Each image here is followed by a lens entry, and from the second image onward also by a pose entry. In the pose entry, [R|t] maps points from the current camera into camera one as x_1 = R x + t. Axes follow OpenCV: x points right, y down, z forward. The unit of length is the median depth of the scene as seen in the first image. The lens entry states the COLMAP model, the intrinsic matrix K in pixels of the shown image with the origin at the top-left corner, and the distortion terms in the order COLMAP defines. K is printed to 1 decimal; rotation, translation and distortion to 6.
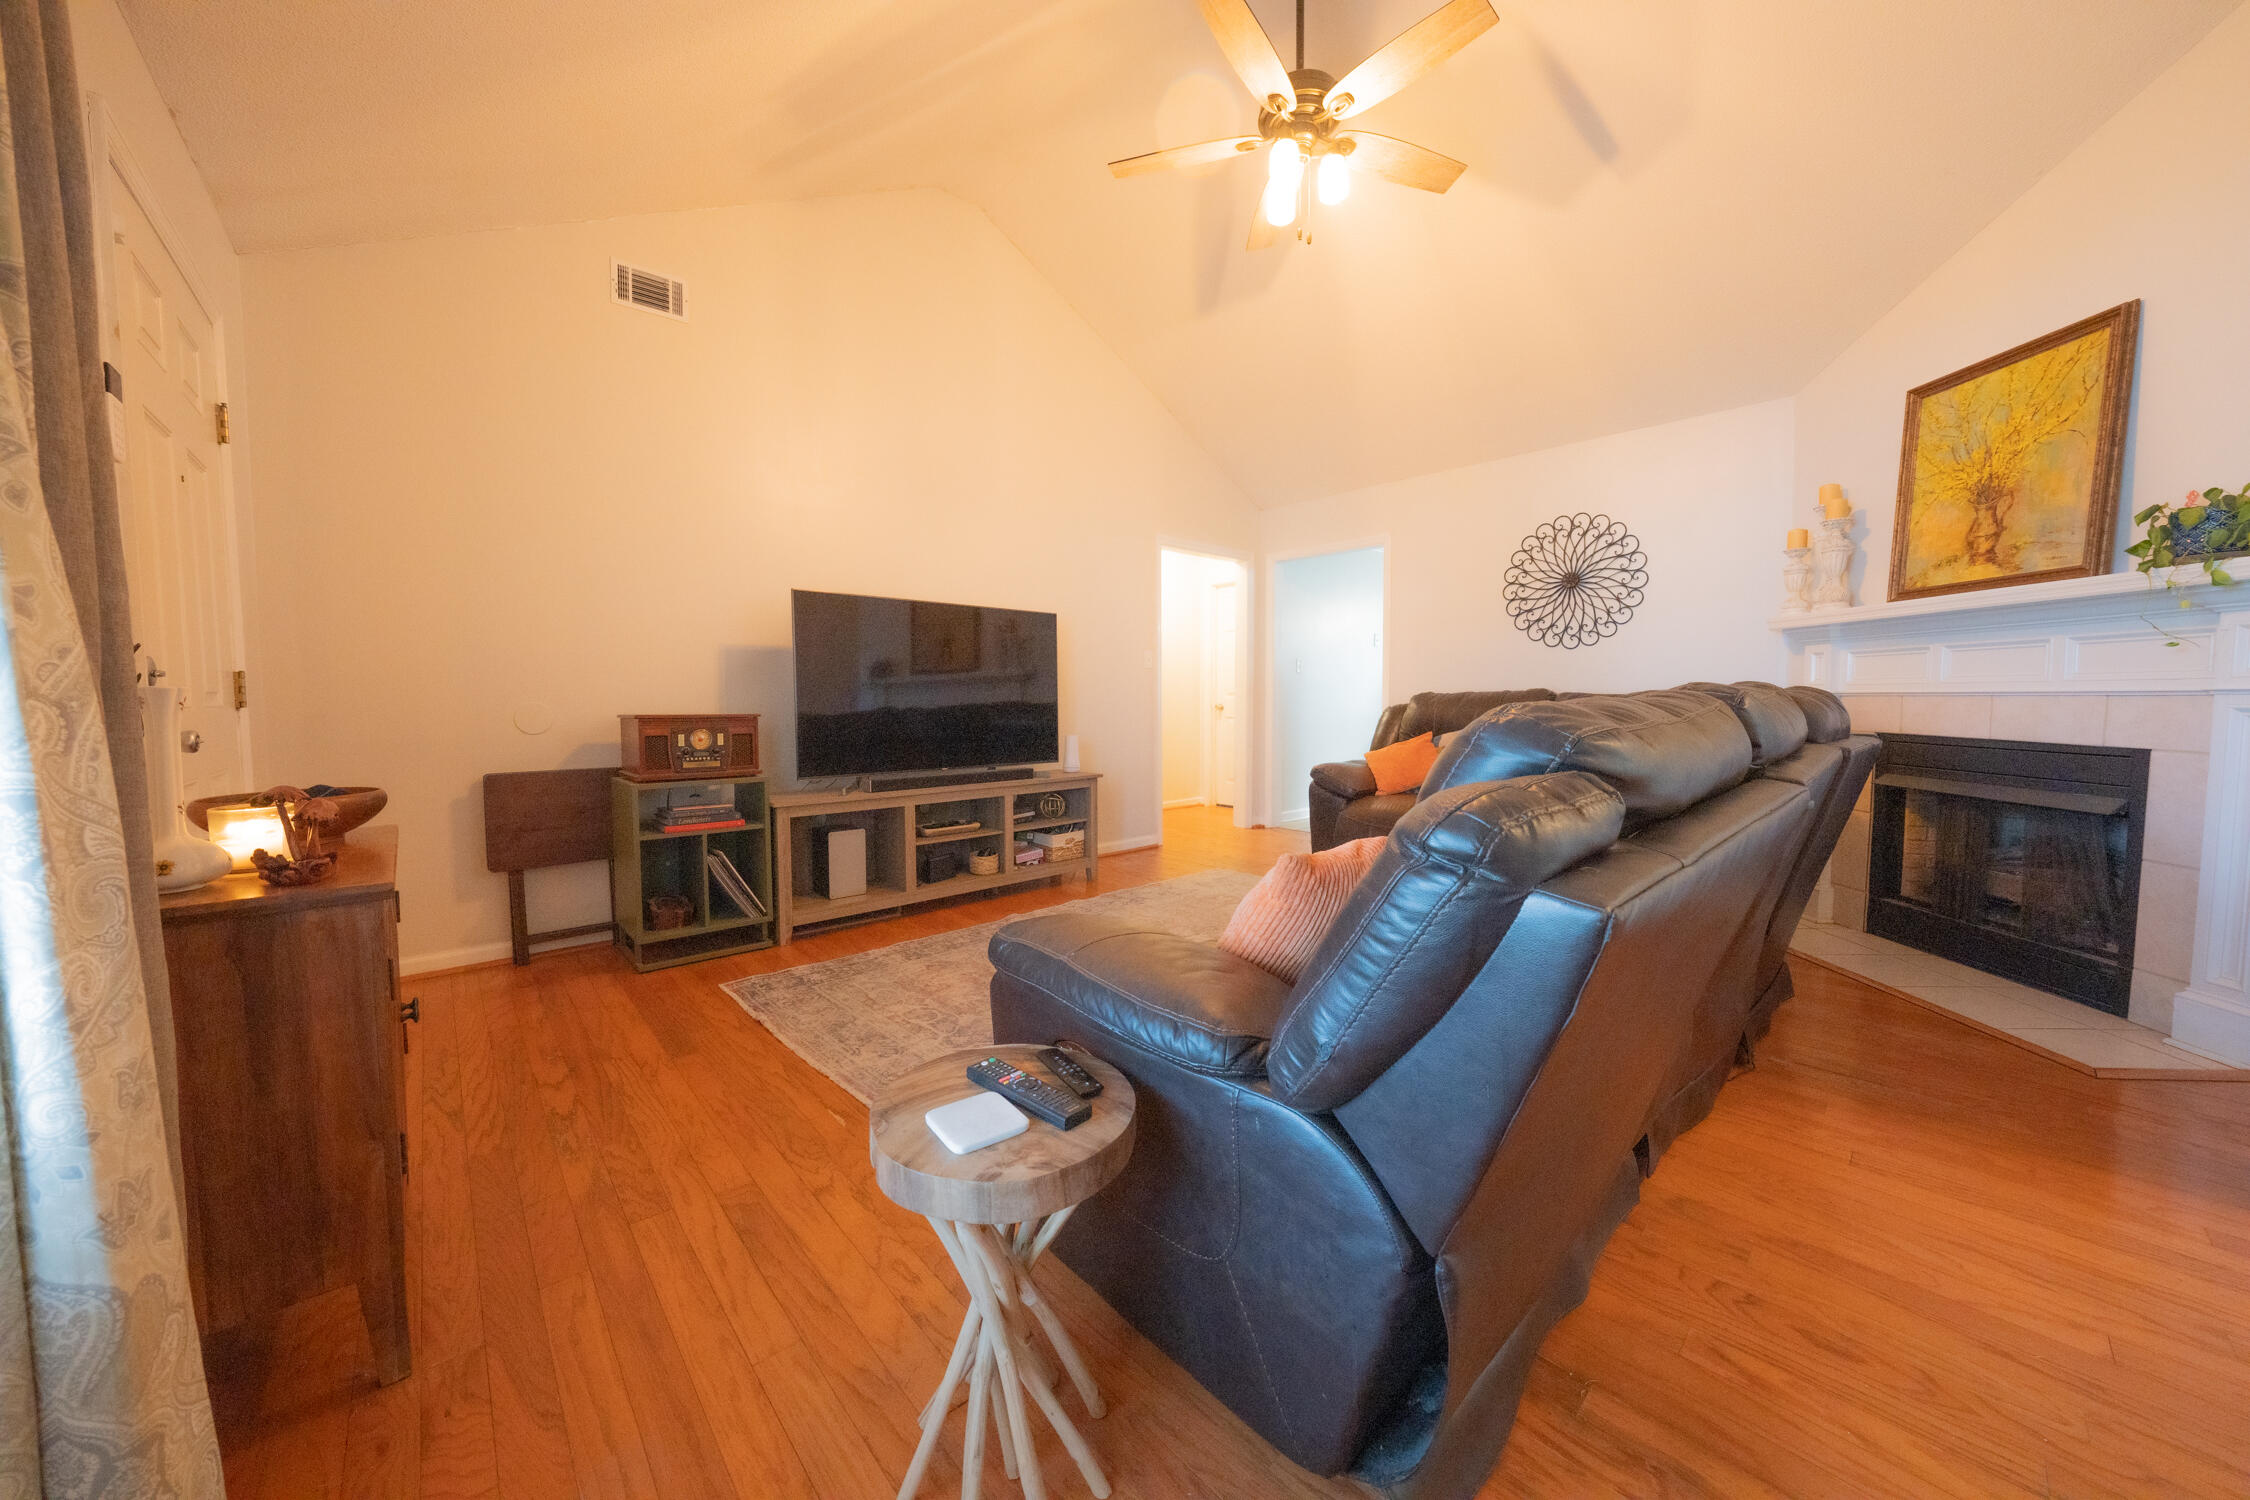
lens RADIAL K [[777.7, 0, 1130.1], [0, 777.7, 738.5], [0, 0, 1]] dist [-0.029423, 0.006677]
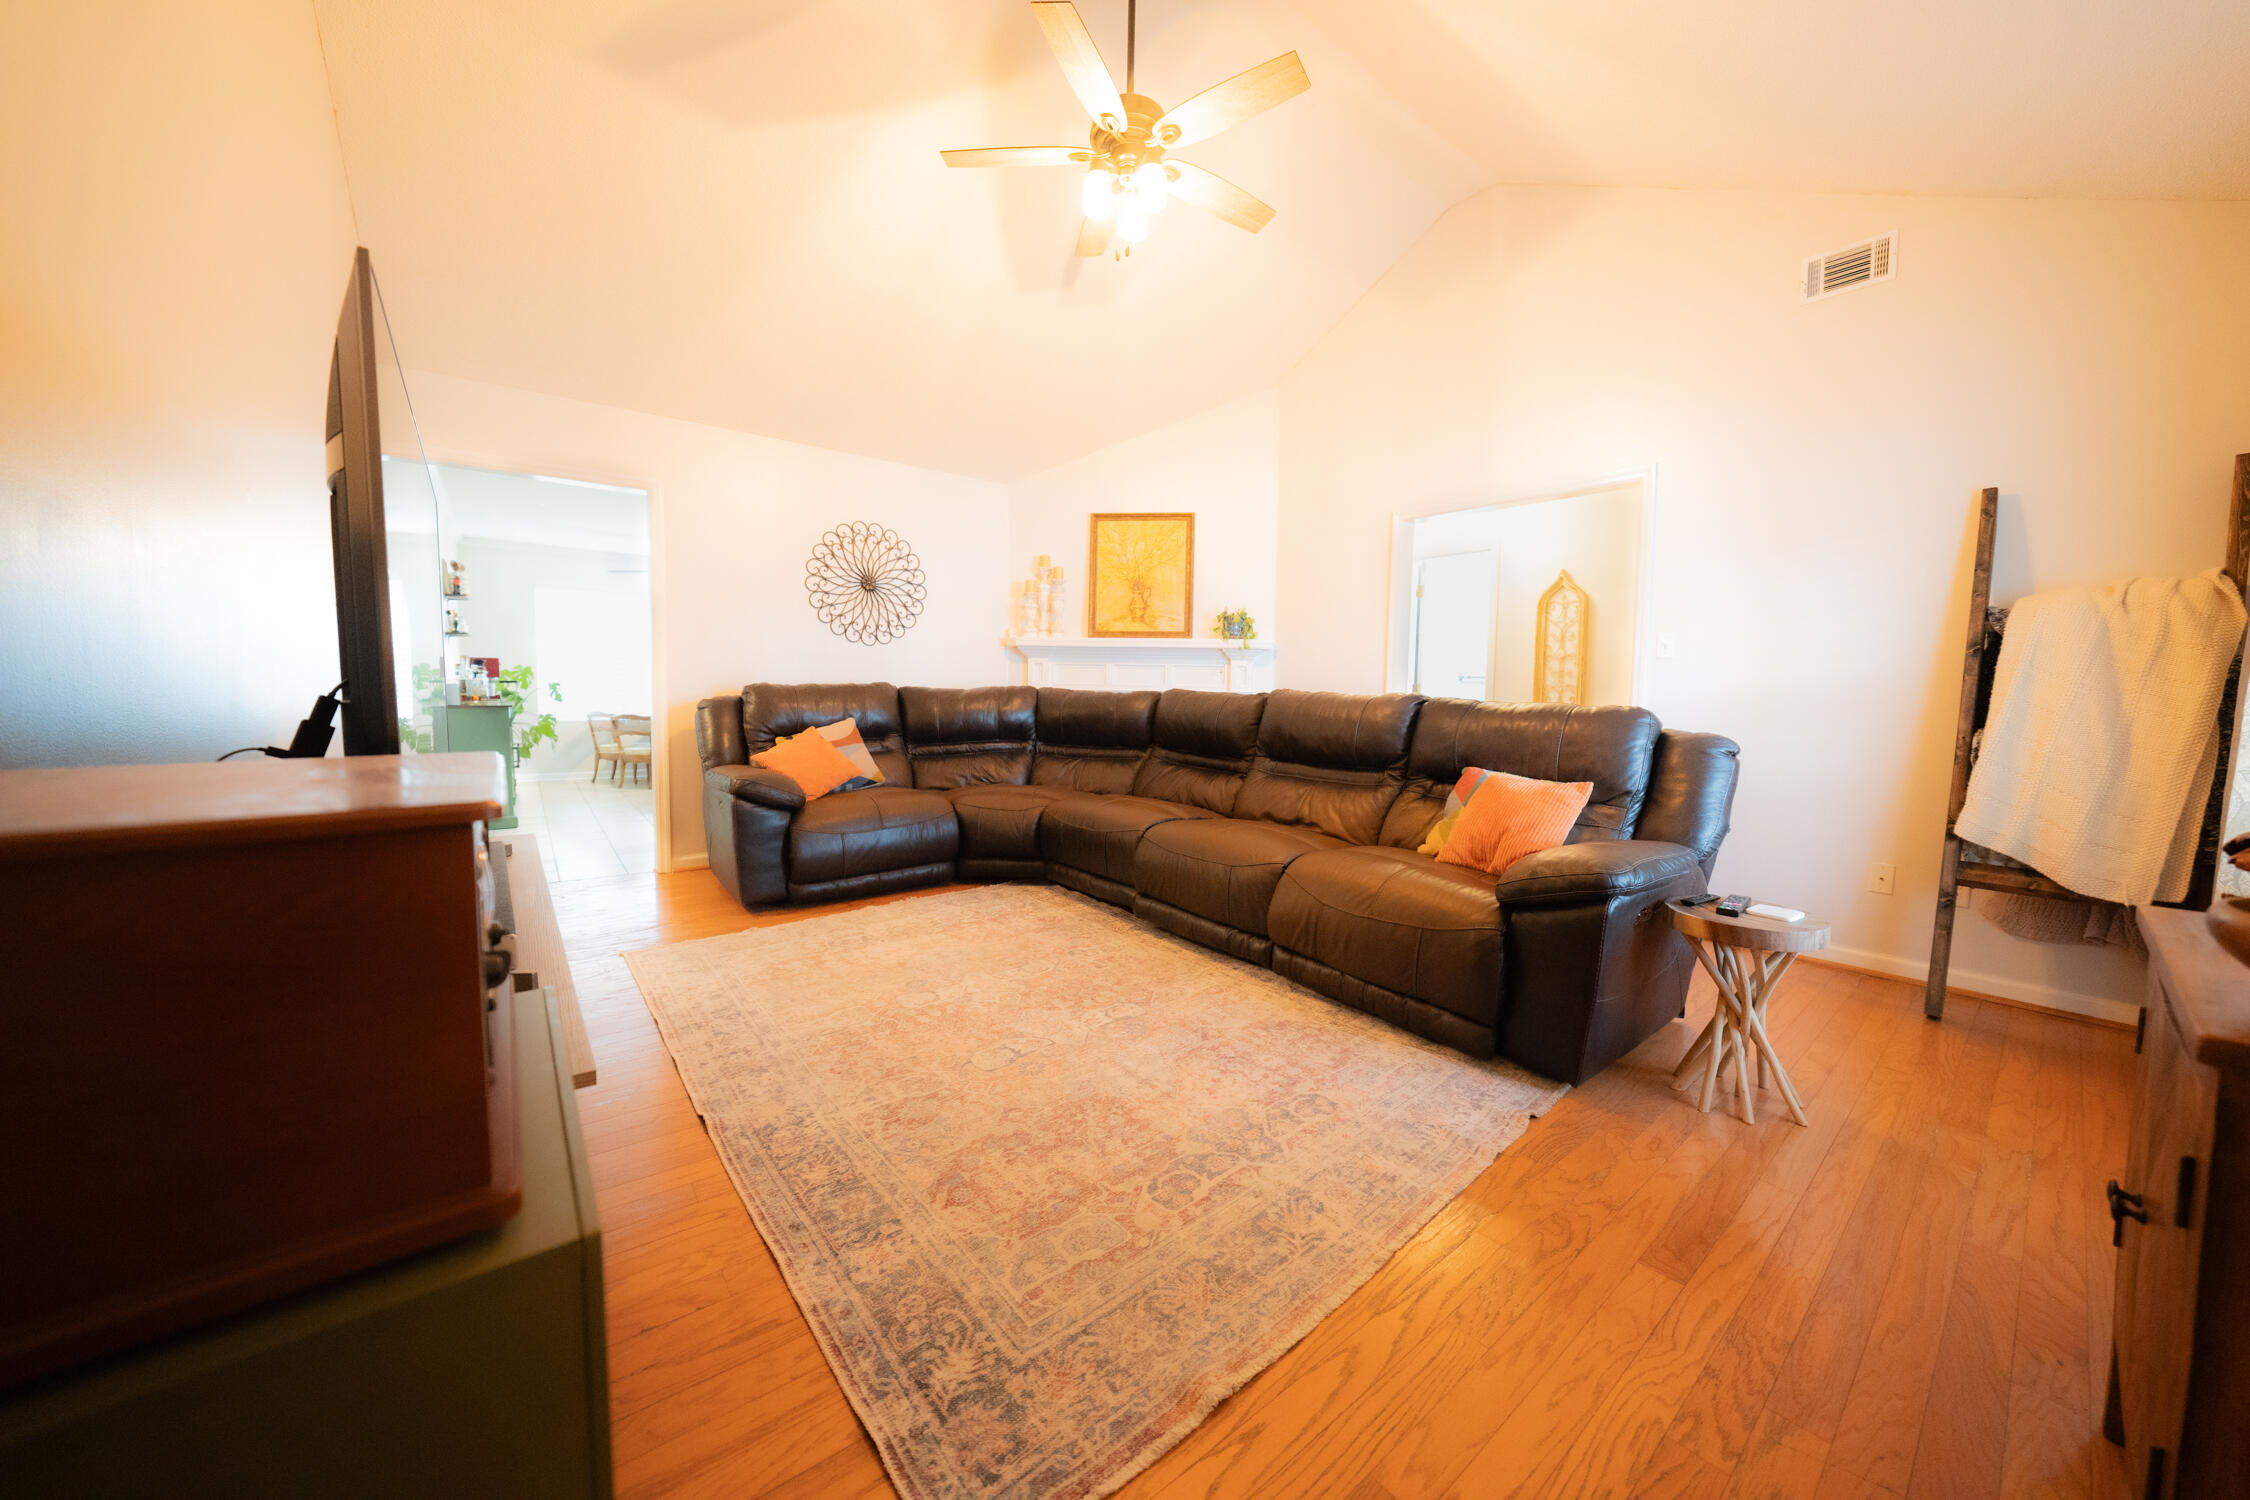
lens RADIAL K [[777.7, 0, 1130.1], [0, 777.7, 738.5], [0, 0, 1]] dist [-0.029423, 0.006677]
pose [[0.073351, -0.056124, 0.995726, -0.727059], [0.036315, 0.997903, 0.053571, -0.043775], [-0.996645, 0.032230, 0.075236, 0.797533]]
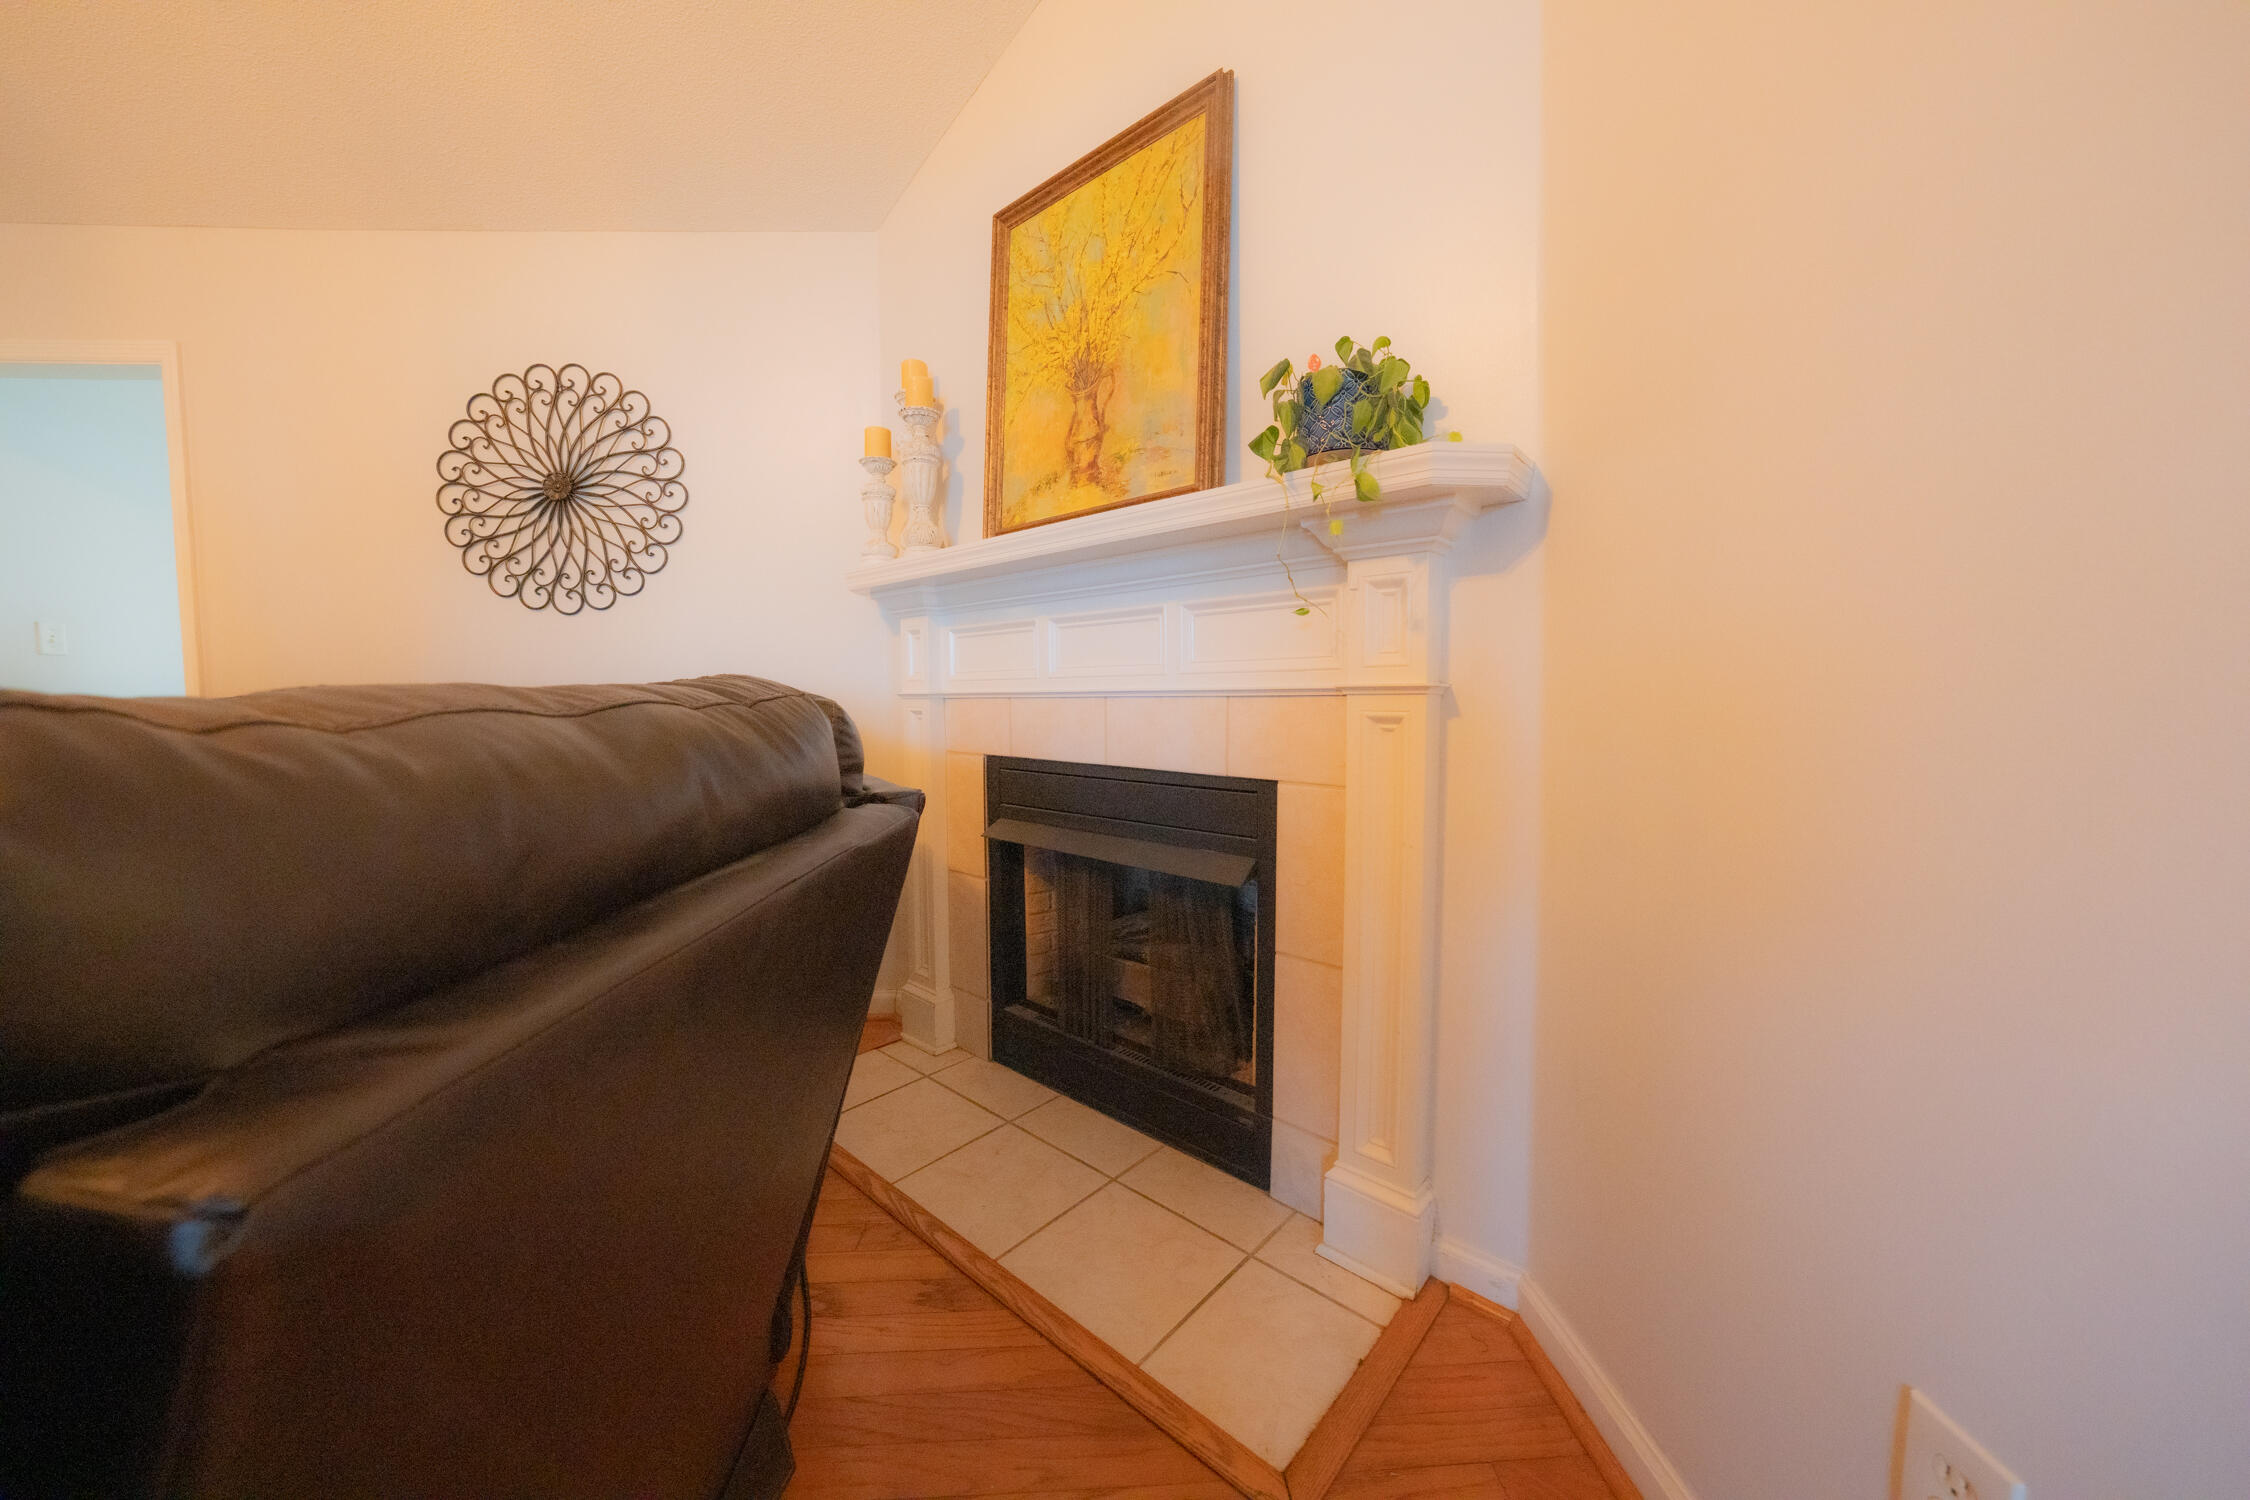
lens RADIAL K [[777.7, 0, 1130.1], [0, 777.7, 738.5], [0, 0, 1]] dist [-0.029423, 0.006677]
pose [[0.640178, -0.045247, 0.766893, 0.588274], [0.048028, 0.998668, 0.018829, -0.030045], [-0.766724, 0.024778, 0.641499, 0.512265]]
